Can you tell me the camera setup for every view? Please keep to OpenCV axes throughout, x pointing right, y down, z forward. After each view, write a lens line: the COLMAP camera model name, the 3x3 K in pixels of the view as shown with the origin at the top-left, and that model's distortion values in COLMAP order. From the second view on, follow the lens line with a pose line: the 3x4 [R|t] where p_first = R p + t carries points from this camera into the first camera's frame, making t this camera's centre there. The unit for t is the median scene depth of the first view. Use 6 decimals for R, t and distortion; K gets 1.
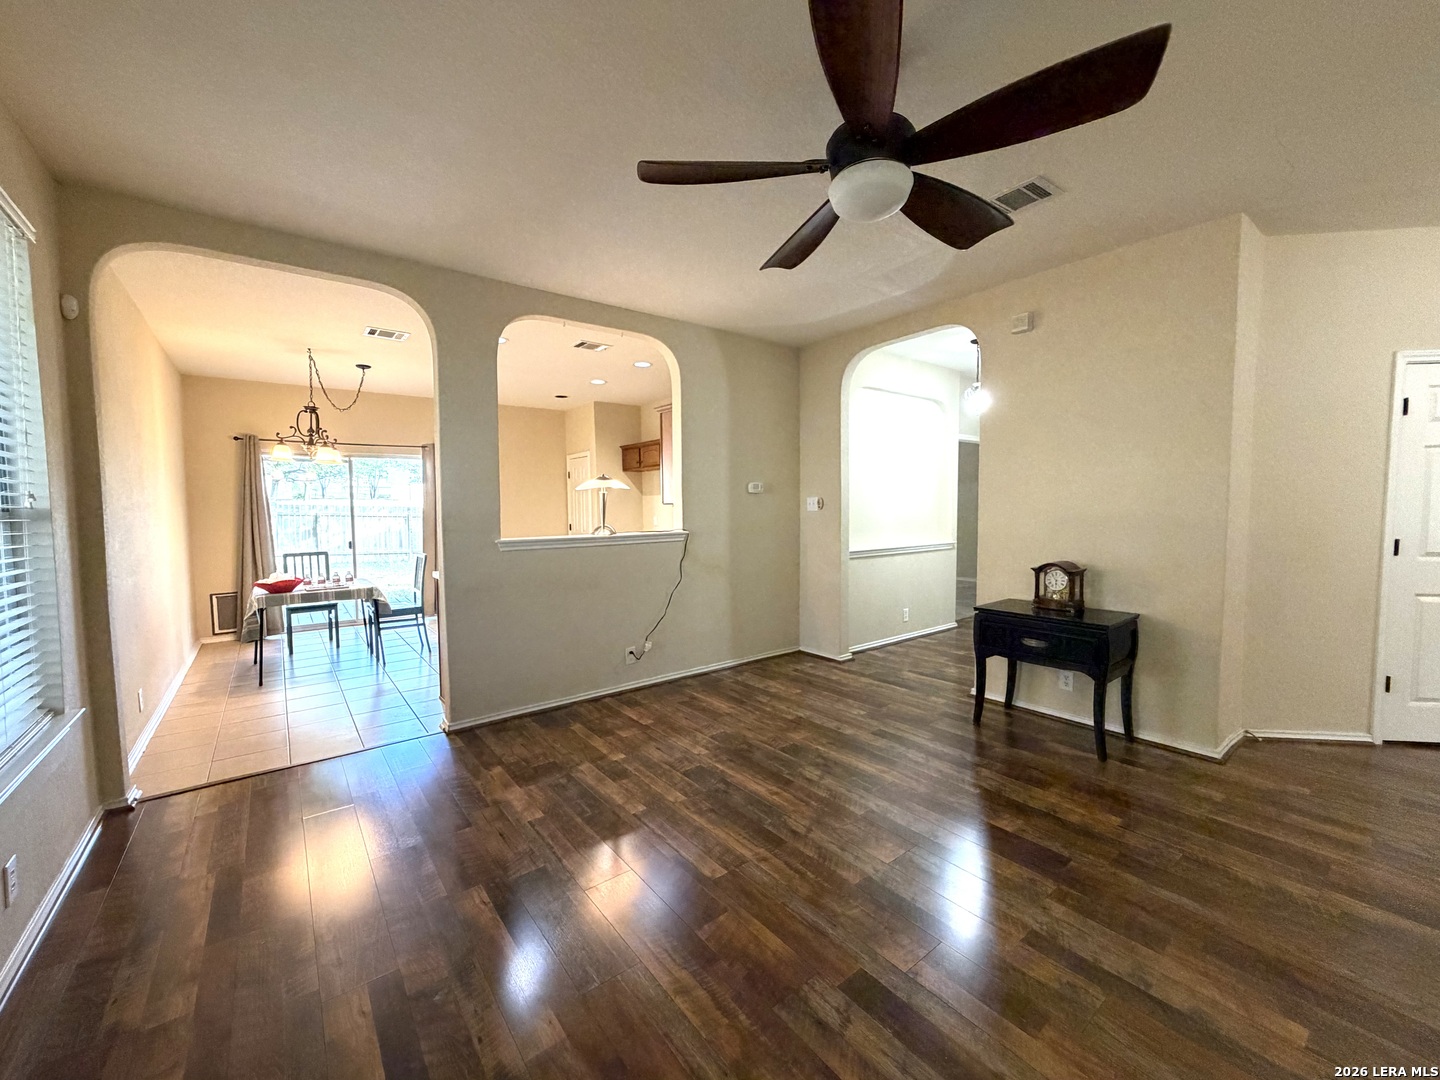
lens RADIAL K [[573.4, 0, 716.2], [0, 573.4, 538.3], [0, 0, 1]] dist [0.000958, 0.000124]
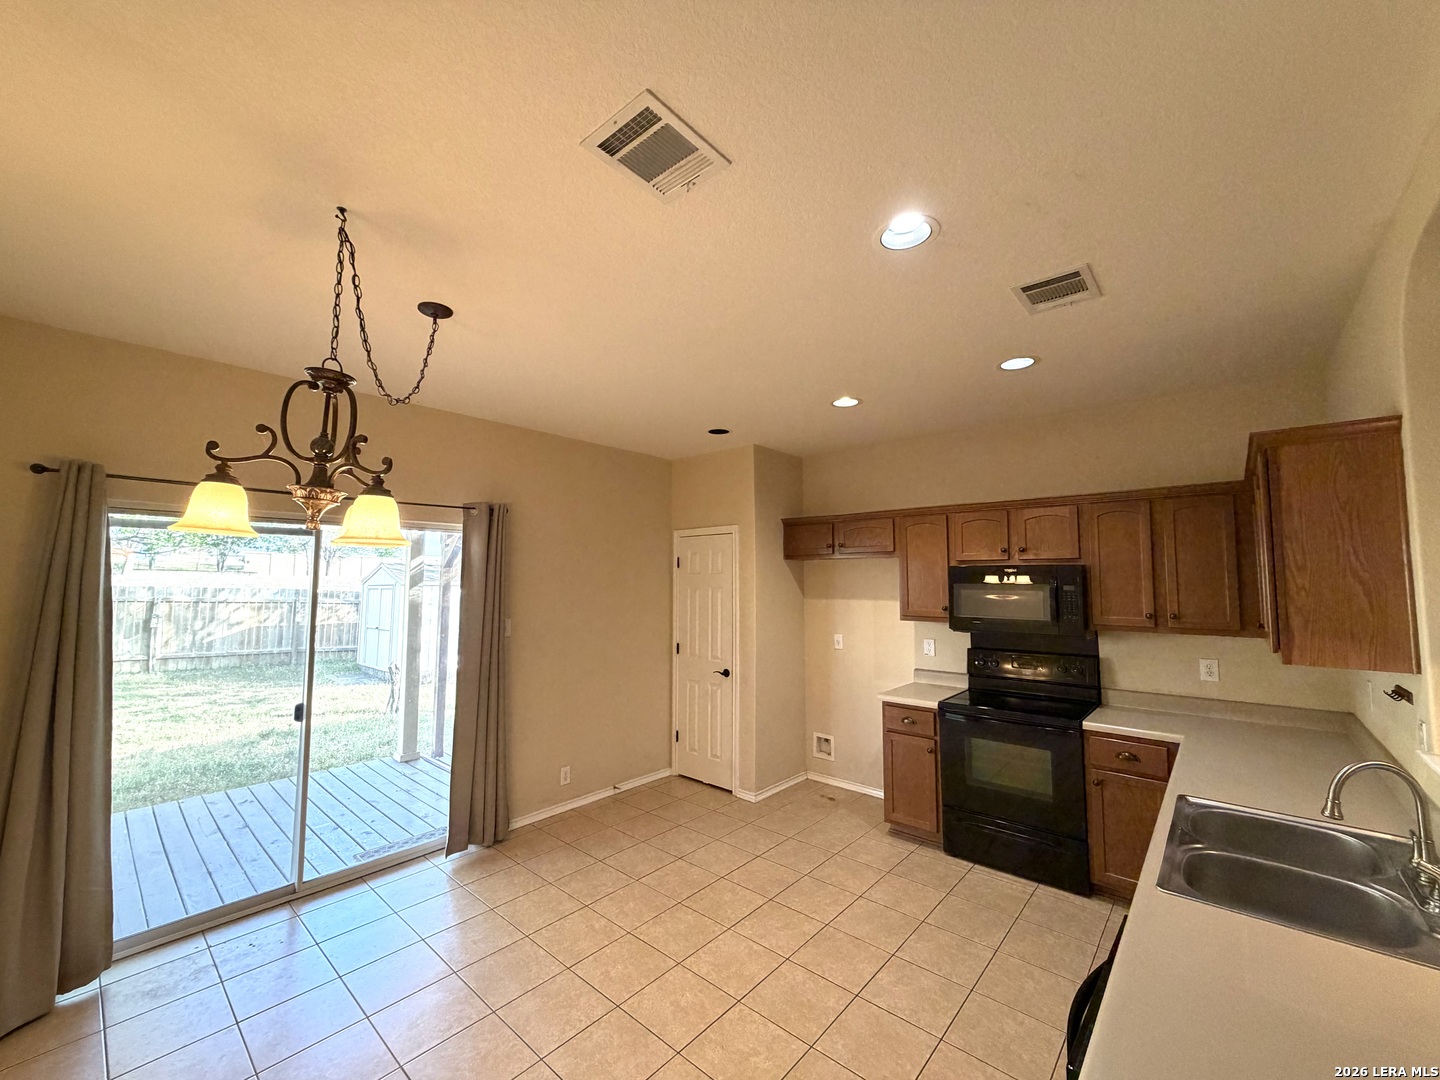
lens RADIAL K [[573.4, 0, 716.2], [0, 573.4, 538.3], [0, 0, 1]] dist [0.000958, 0.000124]
pose [[0.982662, 0.024527, 0.183778, -0.315099], [-0.000495, 0.991555, -0.129687, -0.053585], [-0.185407, 0.127348, 0.974375, 0.374664]]
